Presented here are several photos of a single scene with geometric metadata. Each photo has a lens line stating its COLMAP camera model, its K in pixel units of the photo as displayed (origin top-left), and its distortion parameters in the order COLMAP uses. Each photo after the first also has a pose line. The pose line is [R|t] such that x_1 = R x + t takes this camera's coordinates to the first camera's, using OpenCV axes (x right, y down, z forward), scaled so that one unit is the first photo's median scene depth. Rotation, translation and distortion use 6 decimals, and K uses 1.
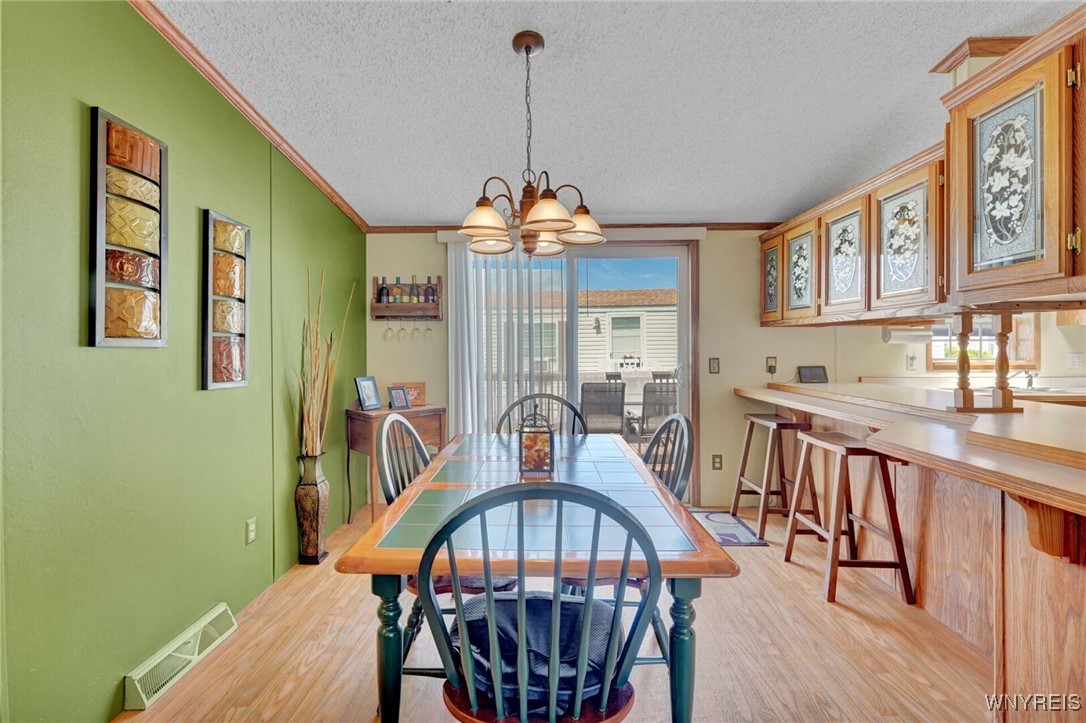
lens RADIAL K [[439.3, 0, 543.1], [0, 439.3, 346.7], [0, 0, 1]] dist [-0.000290, -0.000016]
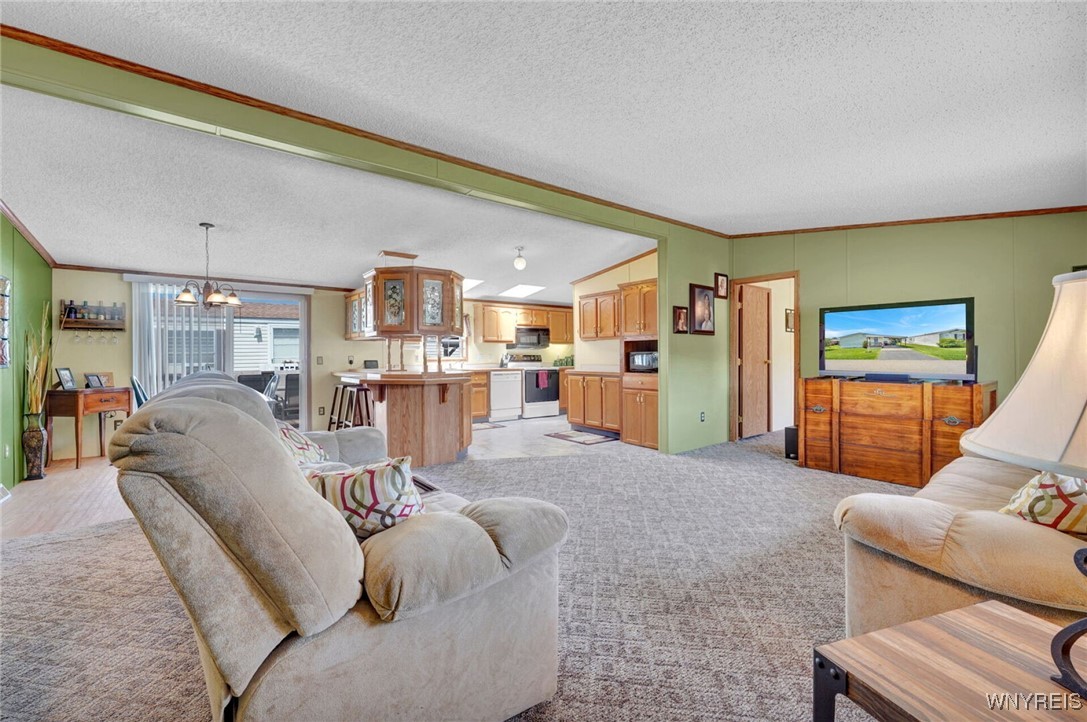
lens RADIAL K [[452.6, 0, 543.1], [0, 452.6, 358.0], [0, 0, 1]] dist [-0.001582, -0.000283]
pose [[0.787021, -0.000787, 0.616926, -0.059387], [-0.000946, 0.999996, 0.002483, 0.026731], [-0.616925, -0.002538, 0.787017, -1.142426]]
